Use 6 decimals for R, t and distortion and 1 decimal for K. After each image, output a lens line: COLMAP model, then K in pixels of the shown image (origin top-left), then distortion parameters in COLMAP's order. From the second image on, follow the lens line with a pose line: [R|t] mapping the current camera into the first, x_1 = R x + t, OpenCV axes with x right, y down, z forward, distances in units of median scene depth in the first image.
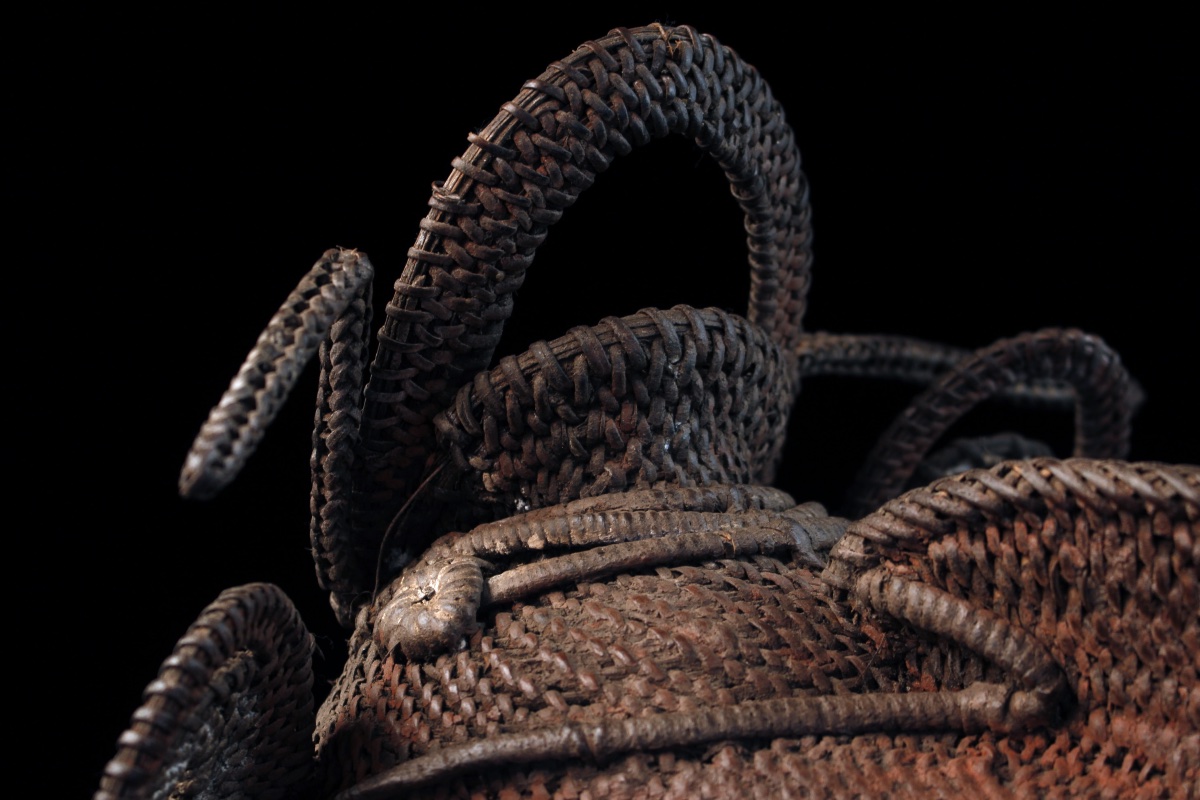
lens RADIAL K [[2626.6, 0, 600.0], [0, 2626.6, 400.0], [0, 0, 1]] dist [-0.005838, -0.022326]
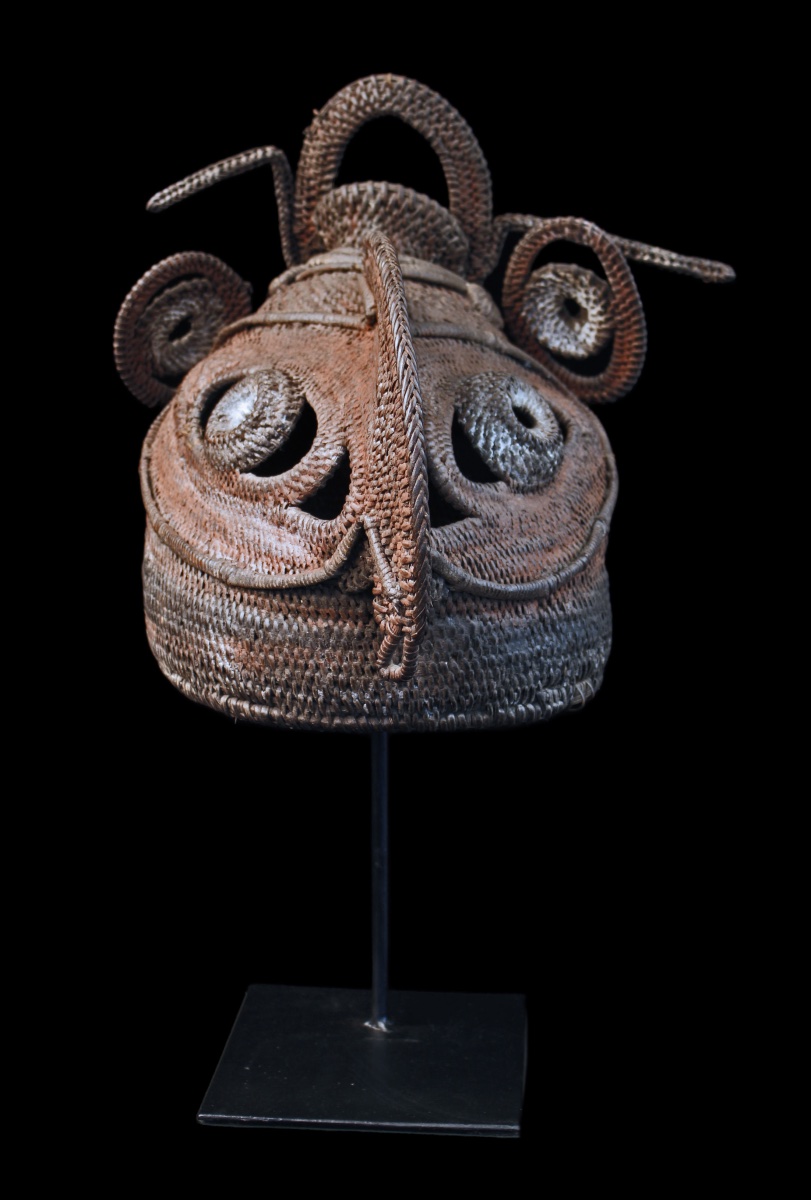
lens RADIAL K [[2595.1, 0, 405.5], [0, 2595.1, 600.0], [0, 0, 1]] dist [-0.079519, 0.042211]
pose [[0.716290, 0.190269, -0.671362, 2.097450], [-0.159641, 0.981274, 0.107777, 0.103897], [0.679297, 0.029977, 0.733251, -0.985658]]
